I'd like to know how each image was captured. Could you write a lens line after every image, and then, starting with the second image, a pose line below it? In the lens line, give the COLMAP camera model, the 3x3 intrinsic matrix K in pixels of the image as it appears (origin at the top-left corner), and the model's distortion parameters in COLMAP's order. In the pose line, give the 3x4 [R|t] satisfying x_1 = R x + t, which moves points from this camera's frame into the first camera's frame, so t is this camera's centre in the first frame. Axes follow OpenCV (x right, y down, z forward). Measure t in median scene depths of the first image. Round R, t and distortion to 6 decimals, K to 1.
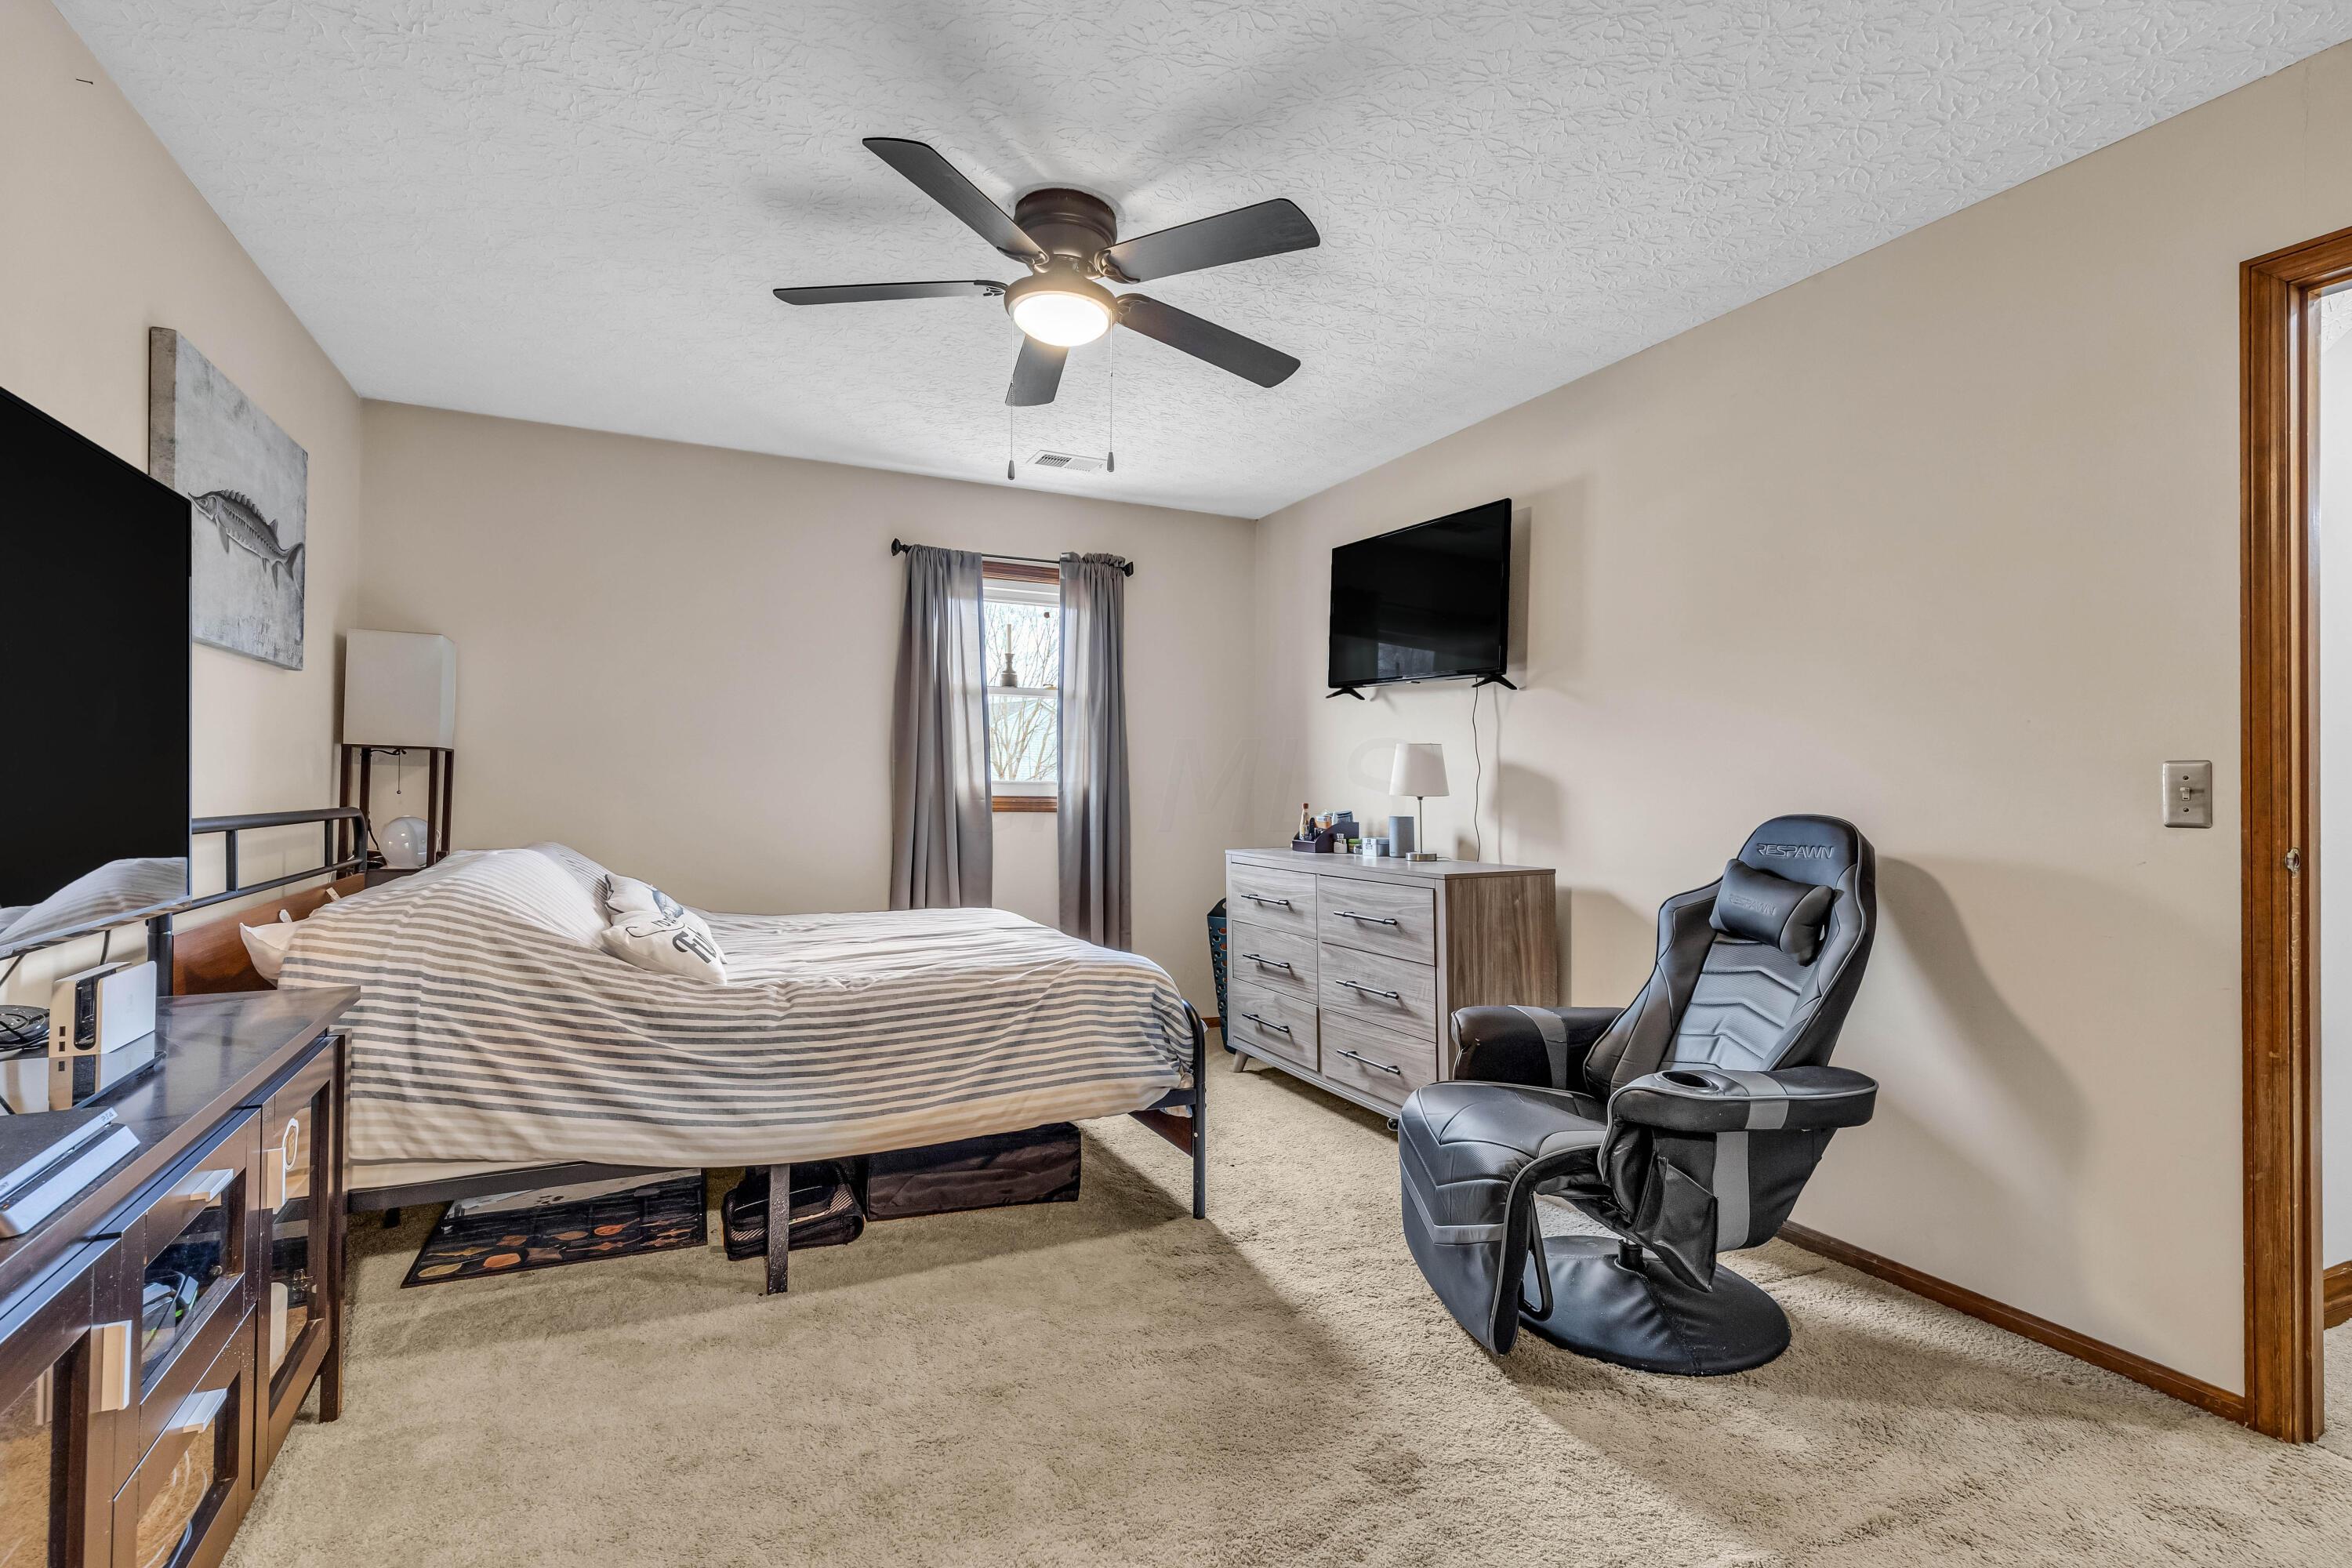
lens RADIAL K [[1082.5, 0, 1157.4], [0, 1082.5, 783.8], [0, 0, 1]] dist [0.011121, -0.002707]
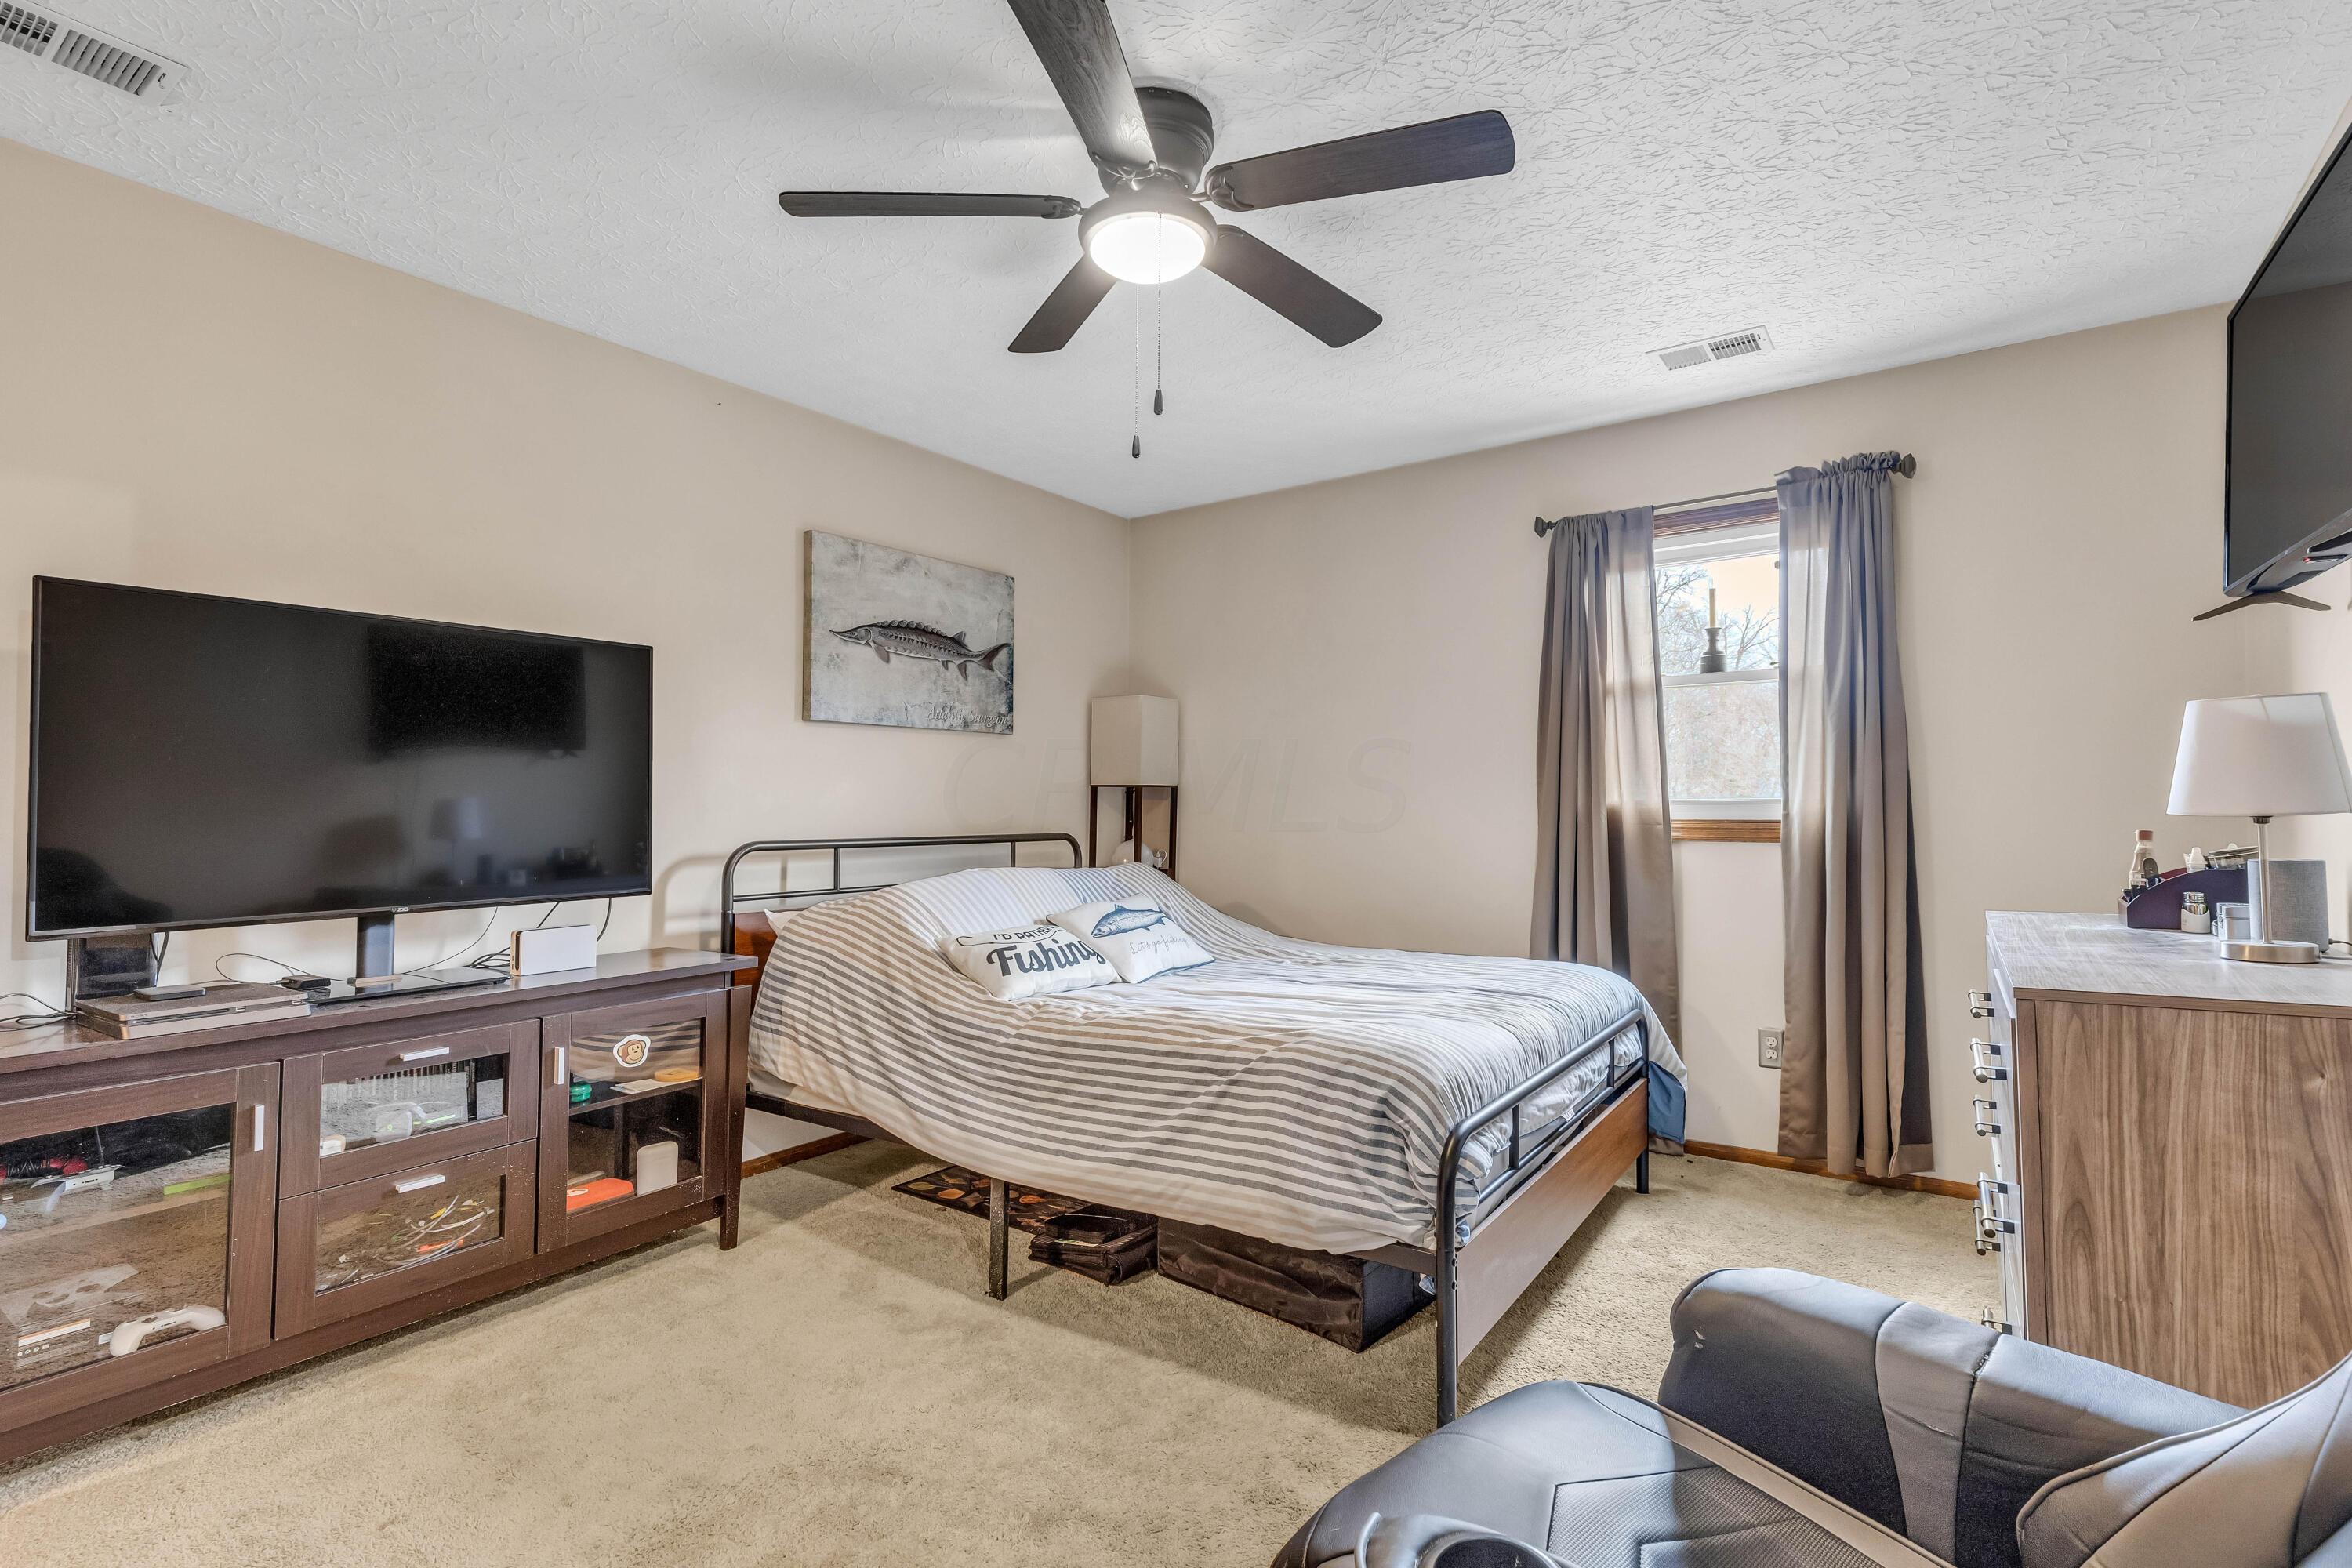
lens RADIAL K [[1082.5, 0, 1169.8], [0, 1082.5, 792.5], [0, 0, 1]] dist [0.011121, -0.002707]
pose [[0.498780, -0.029983, -0.866210, 0.577042], [0.016584, 0.999549, -0.025049, 0.008557], [0.866570, -0.001872, 0.499052, 0.548960]]
